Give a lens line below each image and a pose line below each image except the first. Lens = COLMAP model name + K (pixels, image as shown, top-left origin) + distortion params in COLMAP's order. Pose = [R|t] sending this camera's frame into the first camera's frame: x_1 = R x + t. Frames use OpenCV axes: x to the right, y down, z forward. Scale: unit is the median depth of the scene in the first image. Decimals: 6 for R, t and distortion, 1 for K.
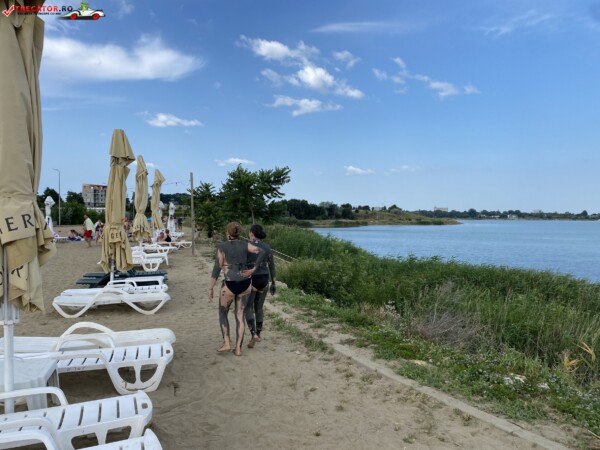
lens RADIAL K [[456.5, 0, 287.4], [0, 456.5, 221.0], [0, 0, 1]] dist [0.032028, -0.023614]
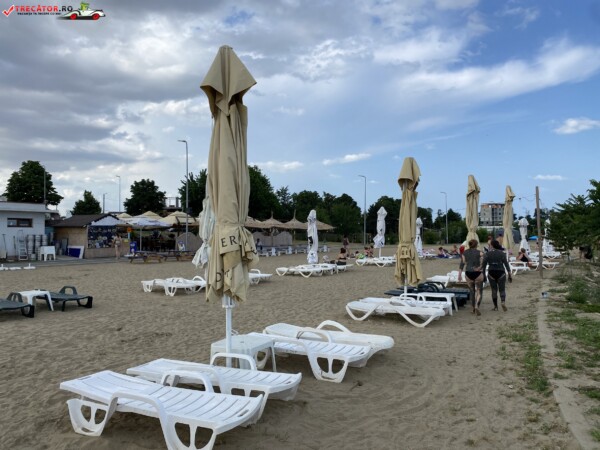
lens RADIAL K [[456.5, 0, 297.4], [0, 456.5, 212.3], [0, 0, 1]] dist [0.032028, -0.023614]
pose [[0.686355, -0.047573, -0.725709, 0.239445], [0.004790, 0.998132, -0.060901, 0.000259], [0.727251, 0.038323, 0.685301, 0.040751]]
